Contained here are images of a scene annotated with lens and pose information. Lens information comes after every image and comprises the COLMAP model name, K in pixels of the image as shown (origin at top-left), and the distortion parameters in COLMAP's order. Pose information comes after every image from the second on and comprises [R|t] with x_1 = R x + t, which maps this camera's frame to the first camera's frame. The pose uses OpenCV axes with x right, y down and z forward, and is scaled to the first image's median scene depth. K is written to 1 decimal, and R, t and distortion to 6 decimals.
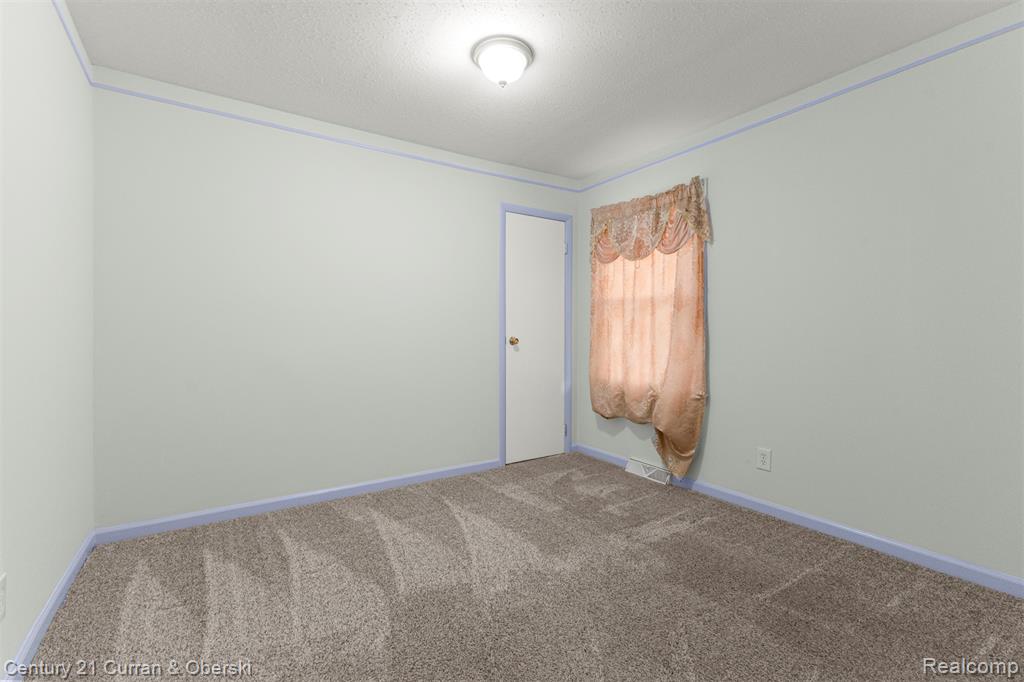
lens RADIAL K [[439.9, 0, 508.9], [0, 439.9, 335.4], [0, 0, 1]] dist [0.009884, -0.000404]
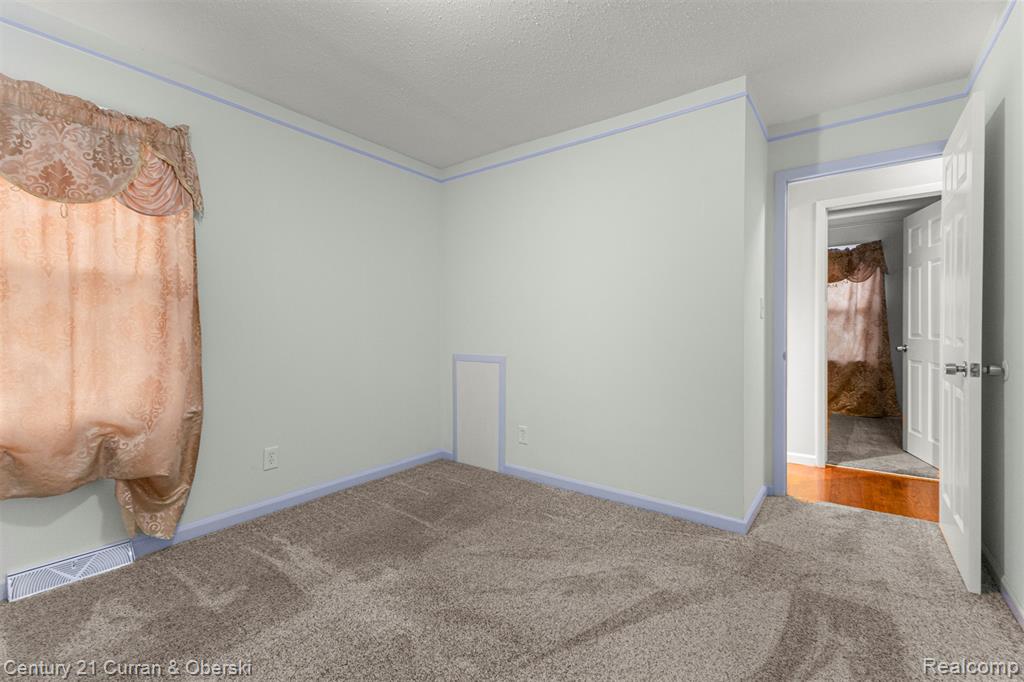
lens RADIAL K [[439.9, 0, 508.9], [0, 439.9, 335.4], [0, 0, 1]] dist [0.009884, -0.000404]
pose [[-0.320179, -0.015911, 0.947224, -0.492870], [0.003872, 0.999829, 0.018104, -0.012323], [-0.947349, 0.009464, -0.320062, 0.745064]]
